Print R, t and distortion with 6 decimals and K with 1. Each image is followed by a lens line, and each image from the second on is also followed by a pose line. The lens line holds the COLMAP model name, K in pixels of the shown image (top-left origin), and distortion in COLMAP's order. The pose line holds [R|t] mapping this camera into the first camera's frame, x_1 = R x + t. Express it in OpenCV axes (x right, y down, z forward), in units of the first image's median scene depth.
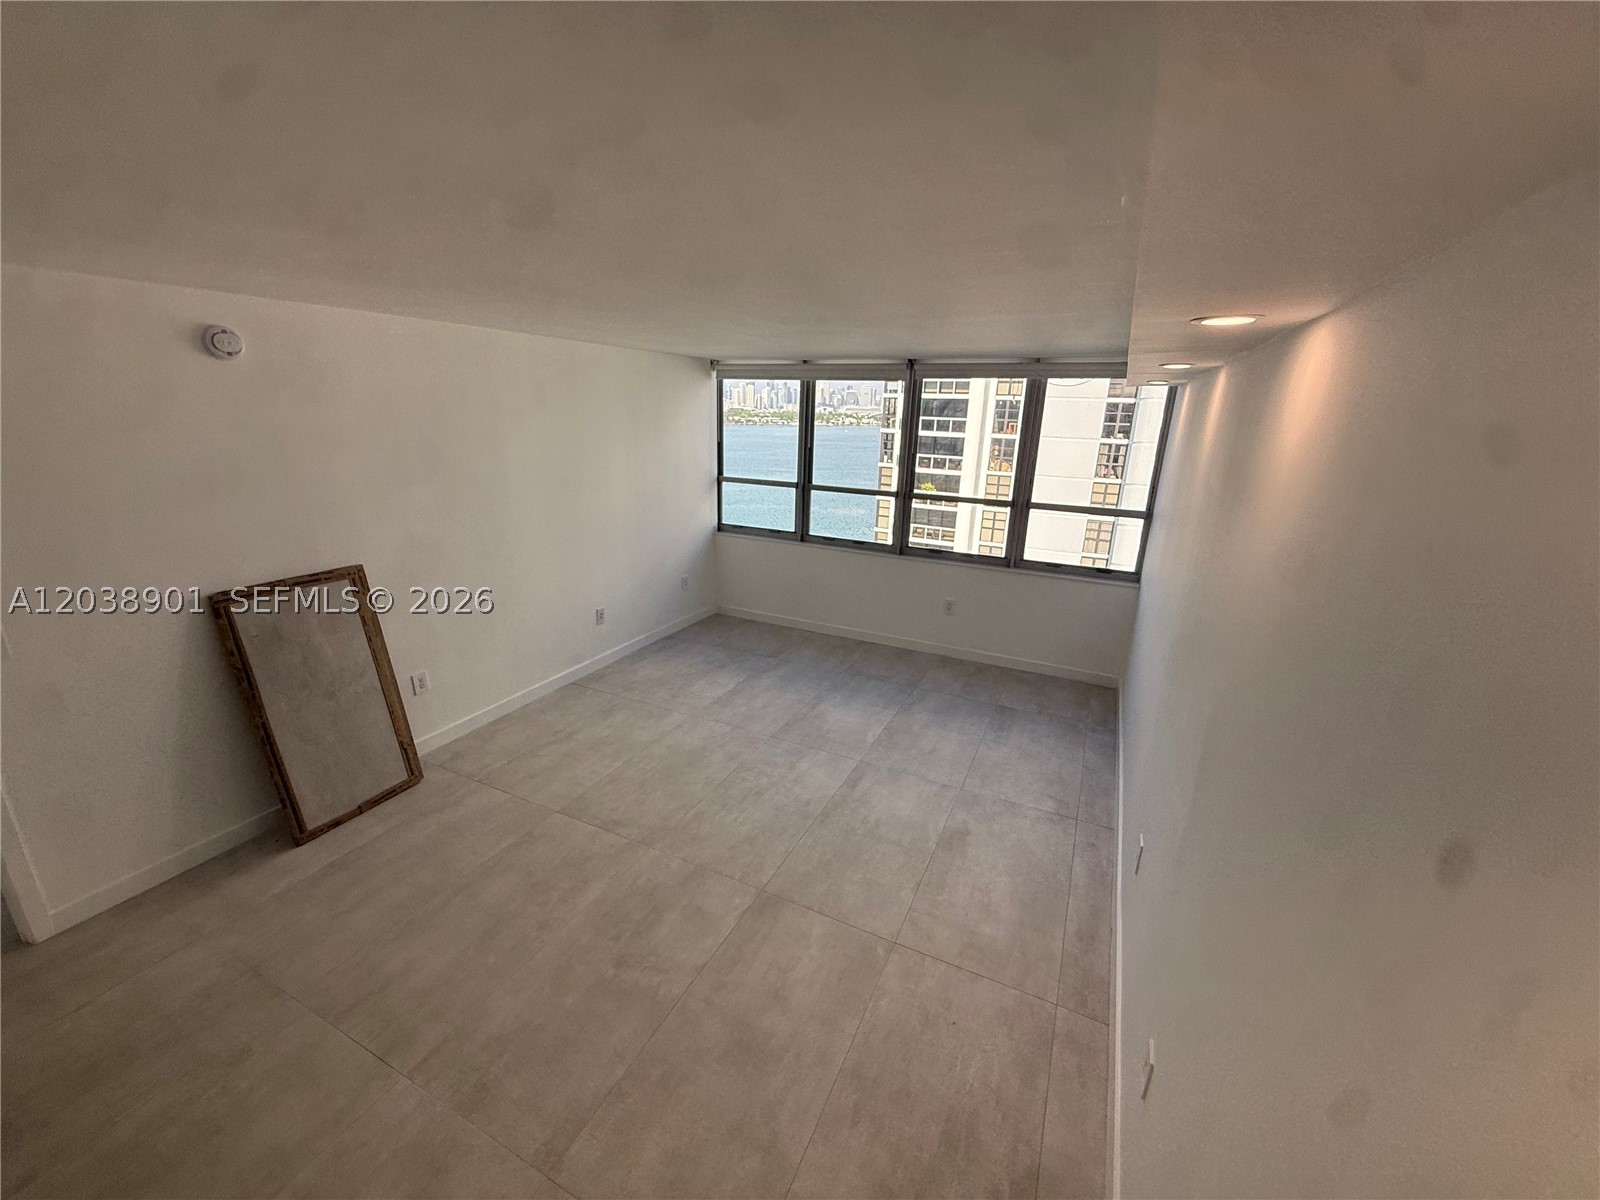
lens RADIAL K [[644.3, 0, 797.1], [0, 644.3, 594.2], [0, 0, 1]] dist [0.000388, 0.000223]
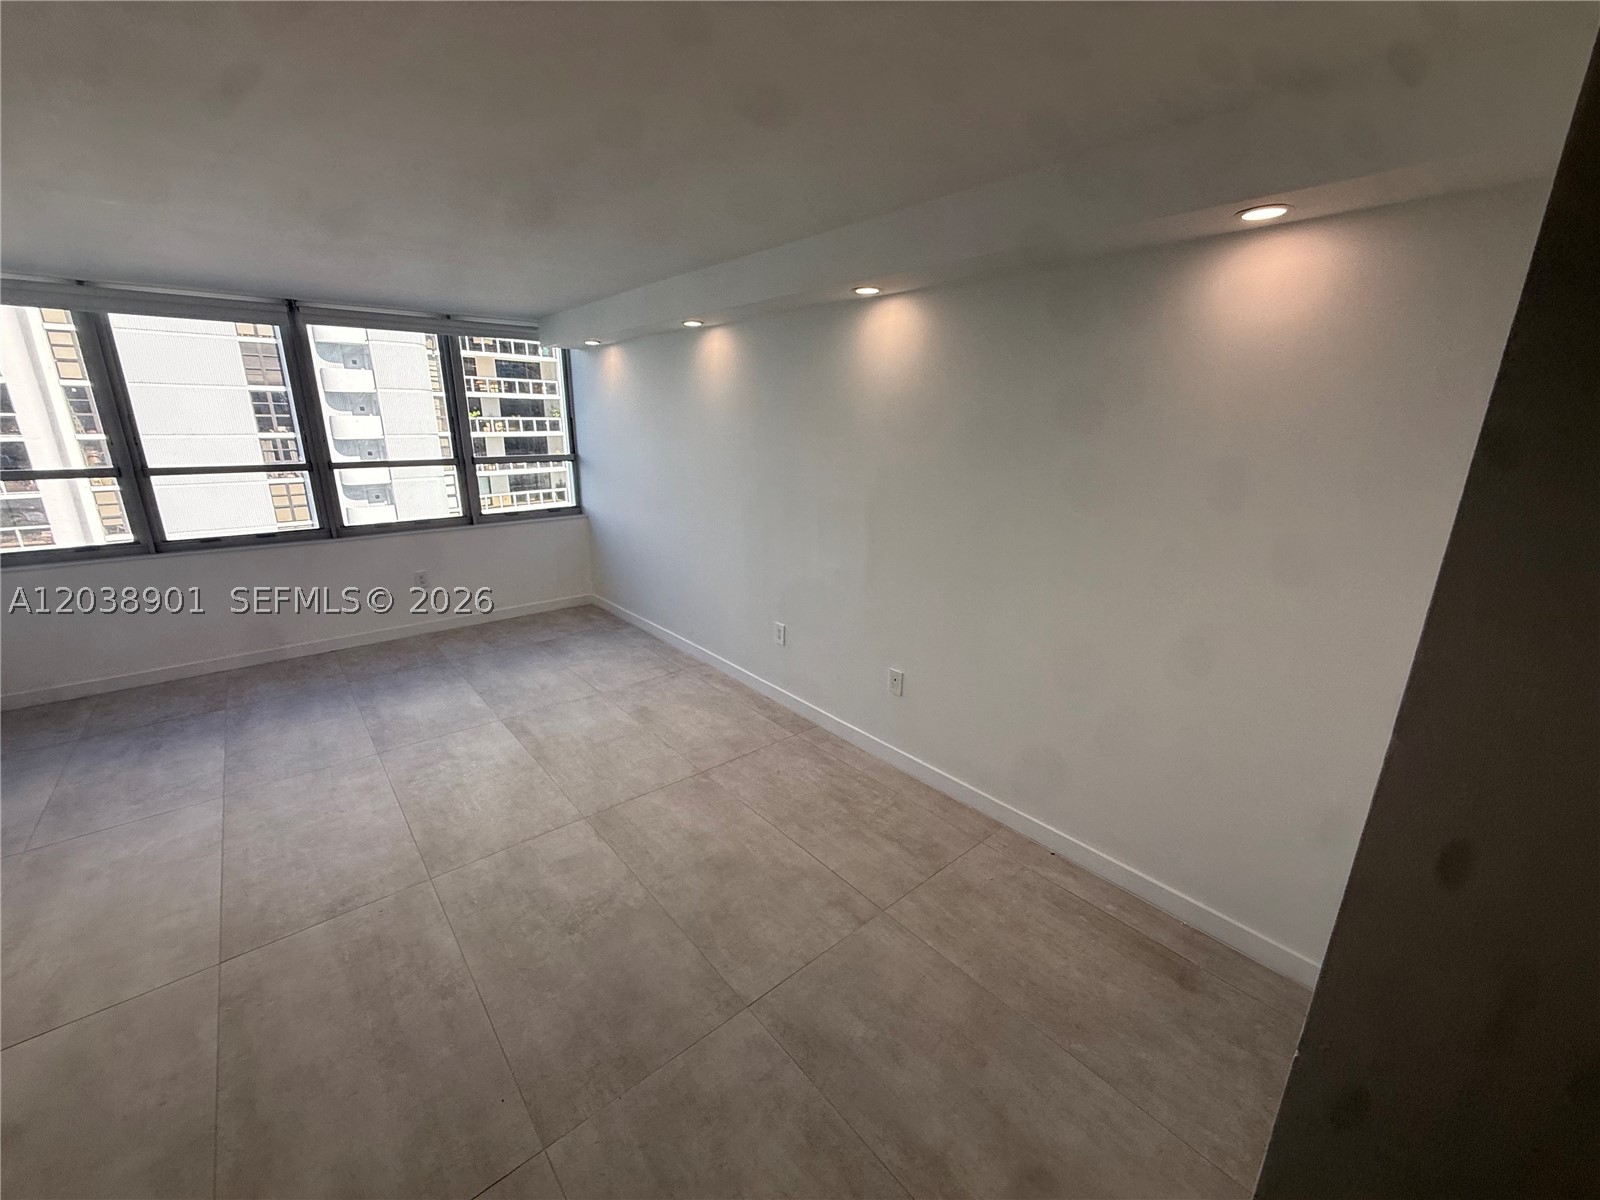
lens RADIAL K [[644.3, 0, 807.2], [0, 644.3, 594.1], [0, 0, 1]] dist [0.000388, 0.000223]
pose [[0.389573, -0.268810, 0.880894, -0.393821], [0.262268, 0.949237, 0.173678, 0.025659], [-0.882864, 0.163370, 0.440298, 0.109590]]
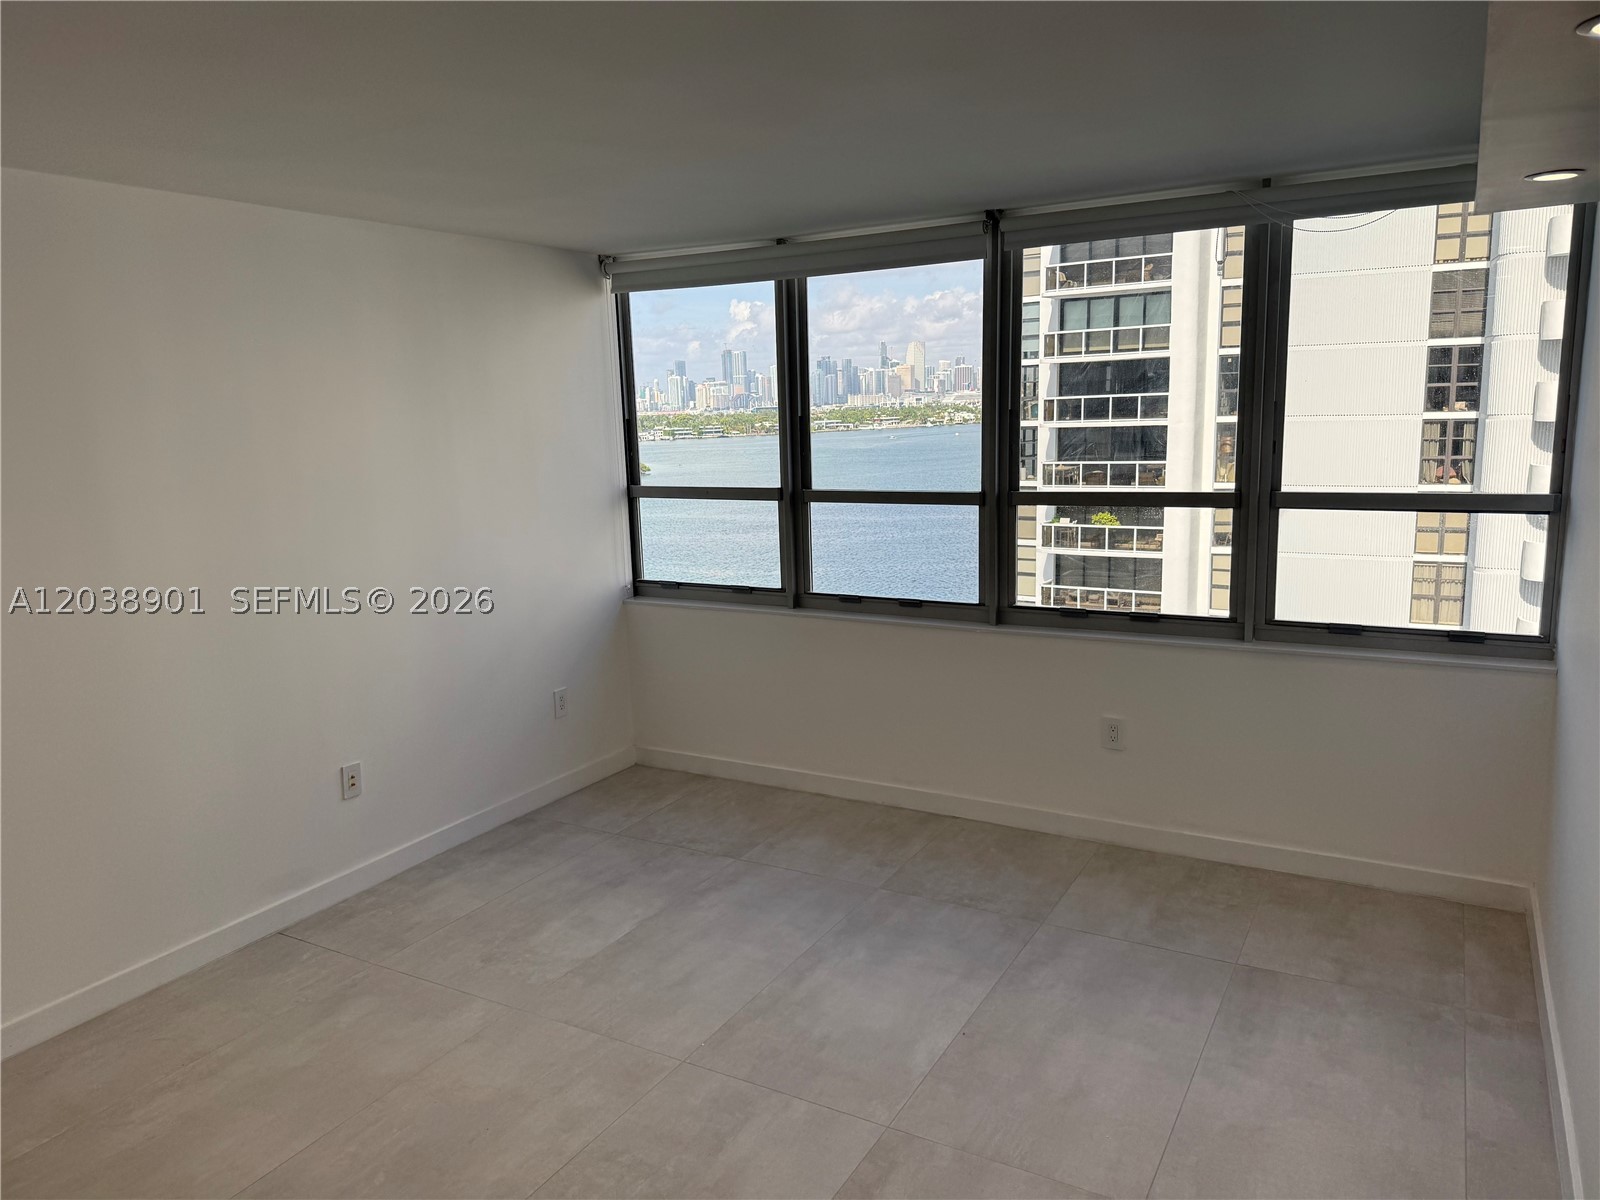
lens RADIAL K [[1128.0, 0, 790.9], [0, 1128.0, 598.1], [0, 0, 1]] dist [0.040043, -0.056365]
pose [[0.995638, -0.047053, -0.080567, 0.082974], [0.037787, 0.992887, -0.112908, 0.006751], [0.085307, 0.109371, 0.990334, 0.193338]]
